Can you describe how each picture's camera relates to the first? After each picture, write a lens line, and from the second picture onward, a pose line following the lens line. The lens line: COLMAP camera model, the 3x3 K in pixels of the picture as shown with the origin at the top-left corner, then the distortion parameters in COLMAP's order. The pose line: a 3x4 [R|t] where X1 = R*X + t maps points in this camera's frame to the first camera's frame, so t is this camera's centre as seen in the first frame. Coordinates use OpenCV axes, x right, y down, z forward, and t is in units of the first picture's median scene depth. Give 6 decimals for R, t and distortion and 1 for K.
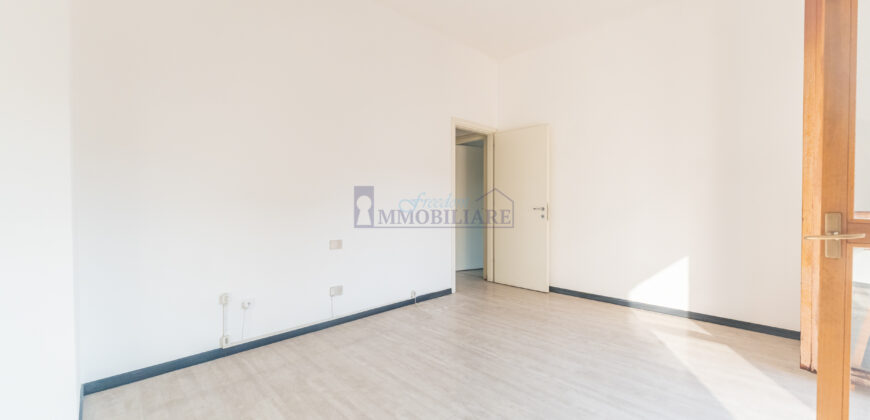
lens RADIAL K [[341.8, 0, 435.5], [0, 341.8, 206.2], [0, 0, 1]] dist [0.001474, -0.002152]
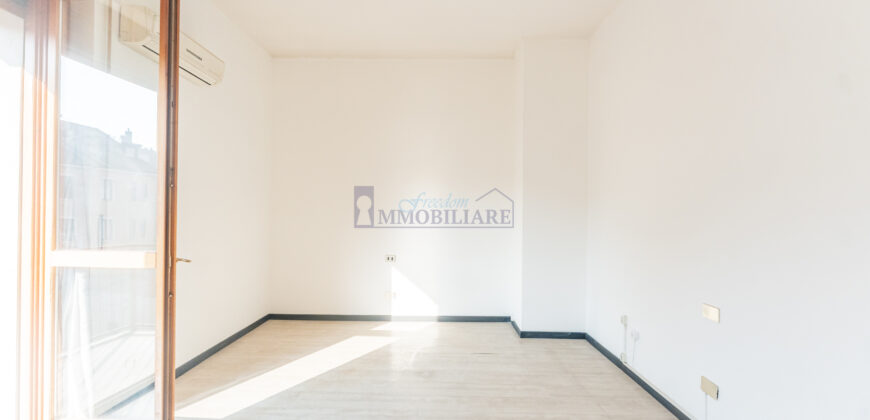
lens RADIAL K [[341.8, 0, 435.6], [0, 341.8, 213.9], [0, 0, 1]] dist [0.001474, -0.002152]
pose [[-0.709852, -0.005028, -0.704333, 0.722541], [-0.010699, 0.999936, 0.003644, -0.089227], [0.704269, 0.010122, -0.709861, 1.582570]]
